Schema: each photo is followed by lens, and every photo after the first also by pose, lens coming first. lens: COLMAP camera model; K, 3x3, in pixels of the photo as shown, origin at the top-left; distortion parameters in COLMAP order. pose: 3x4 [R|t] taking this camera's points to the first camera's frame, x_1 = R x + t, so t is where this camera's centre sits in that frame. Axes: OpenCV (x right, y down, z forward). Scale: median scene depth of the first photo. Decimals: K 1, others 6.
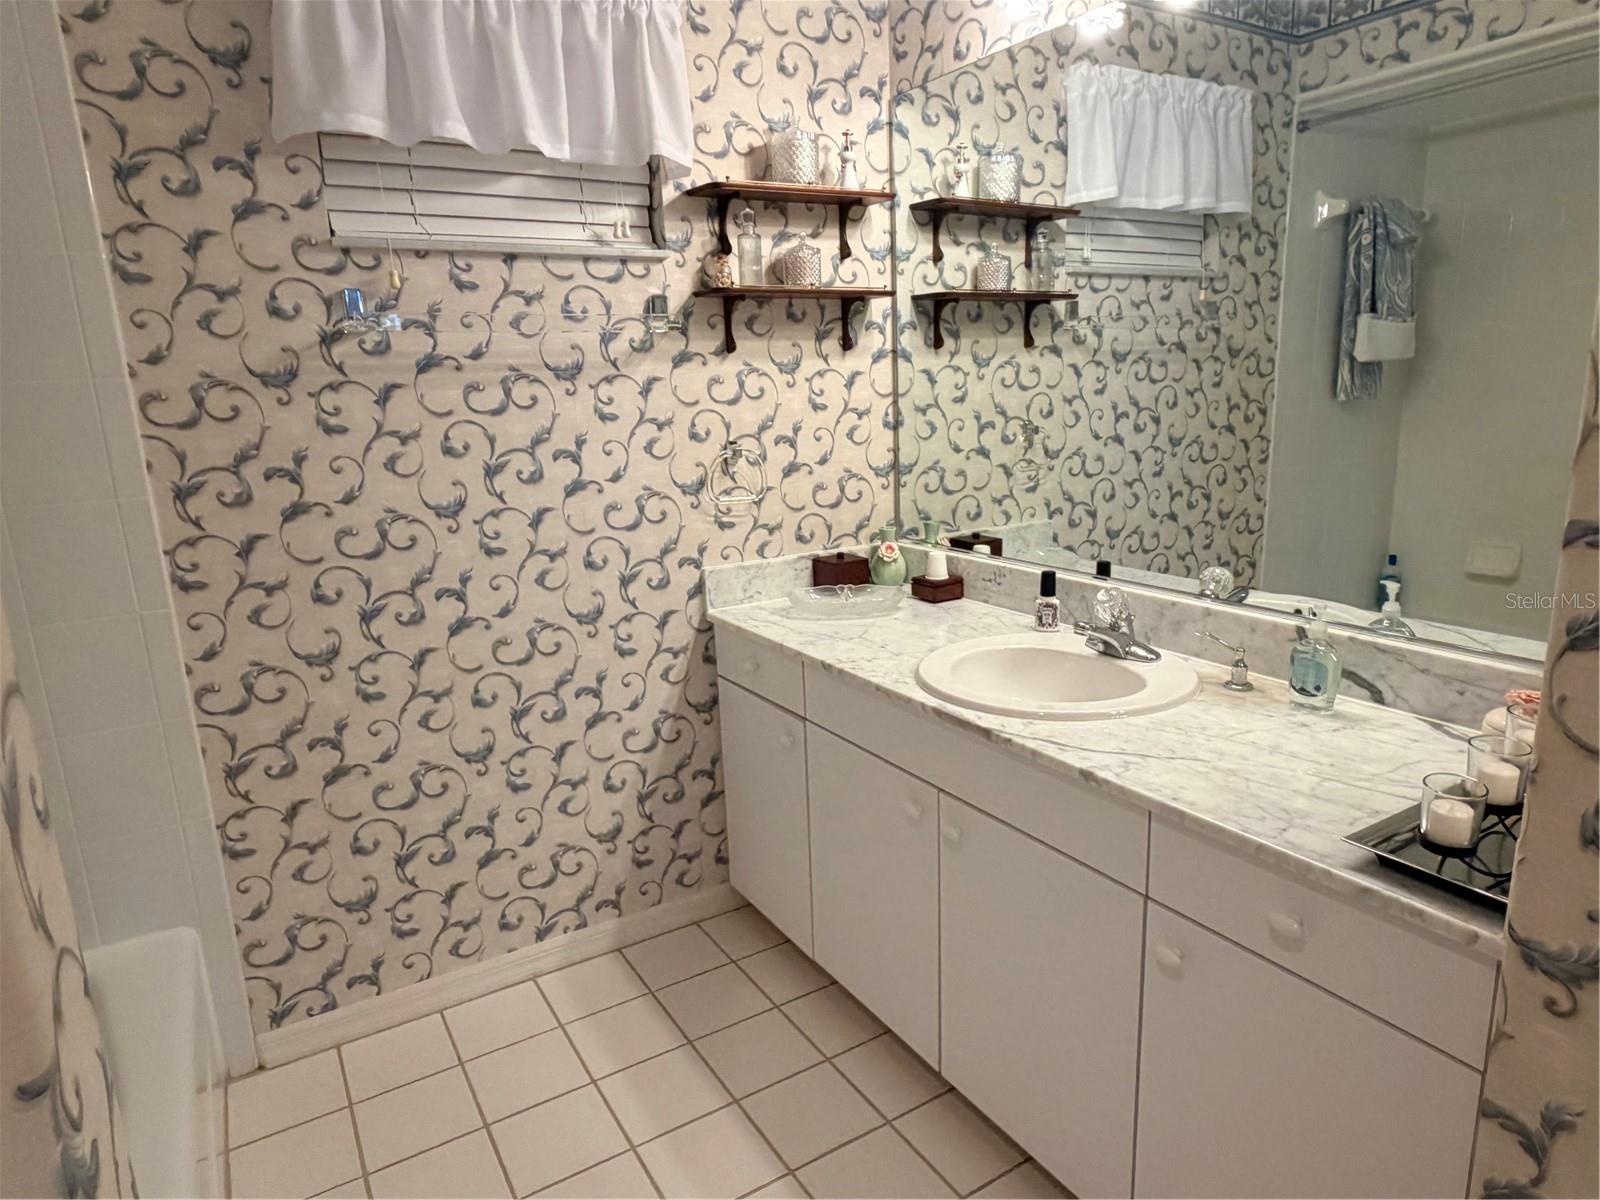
lens RADIAL K [[976.1, 0, 815.7], [0, 976.1, 607.4], [0, 0, 1]] dist [-0.001465, 0.001481]
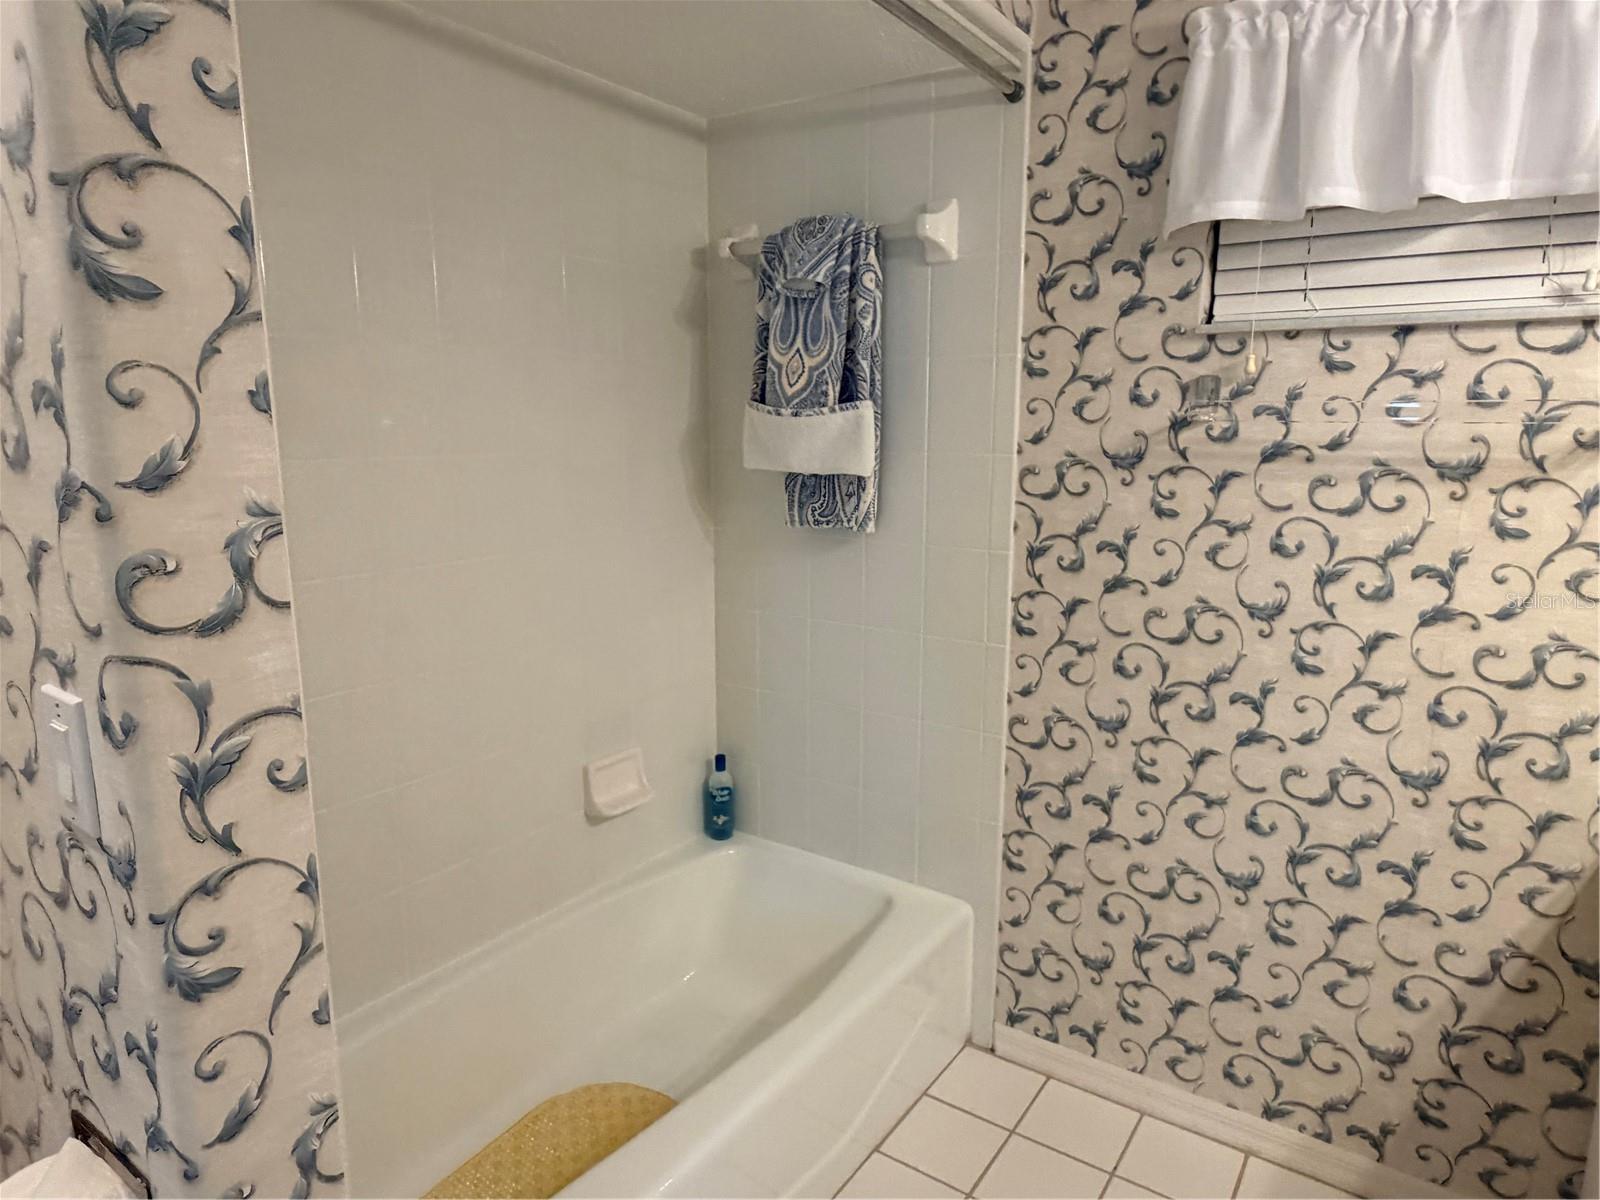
lens RADIAL K [[976.1, 0, 810.7], [0, 976.1, 598.2], [0, 0, 1]] dist [-0.001465, 0.001481]
pose [[0.407831, 0.199491, -0.890998, 0.245649], [-0.224156, 0.967851, 0.114096, -0.116989], [0.885115, 0.153190, 0.439436, 0.222200]]
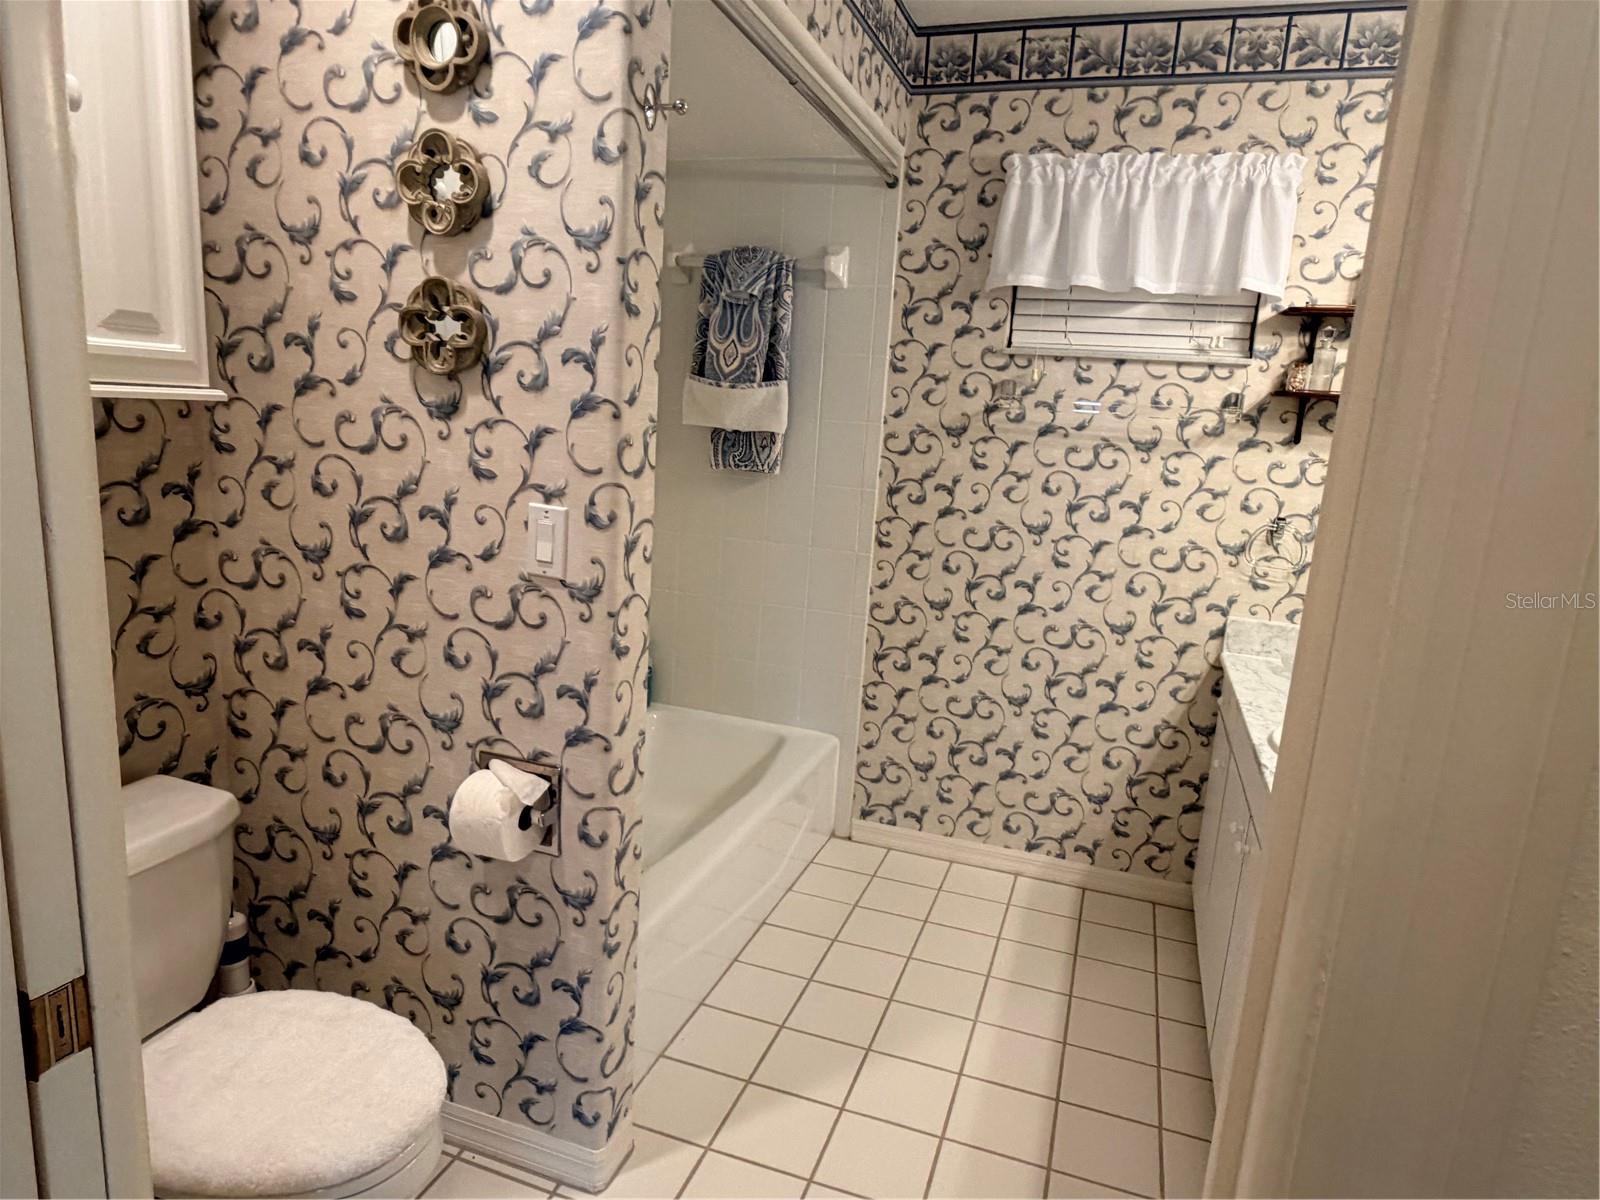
lens RADIAL K [[976.1, 0, 795.4], [0, 976.1, 602.7], [0, 0, 1]] dist [-0.001465, 0.001481]
pose [[0.627611, 0.226300, -0.744911, 0.491141], [-0.260836, 0.962643, 0.072683, -0.005934], [0.733532, 0.148683, 0.663193, -0.208655]]
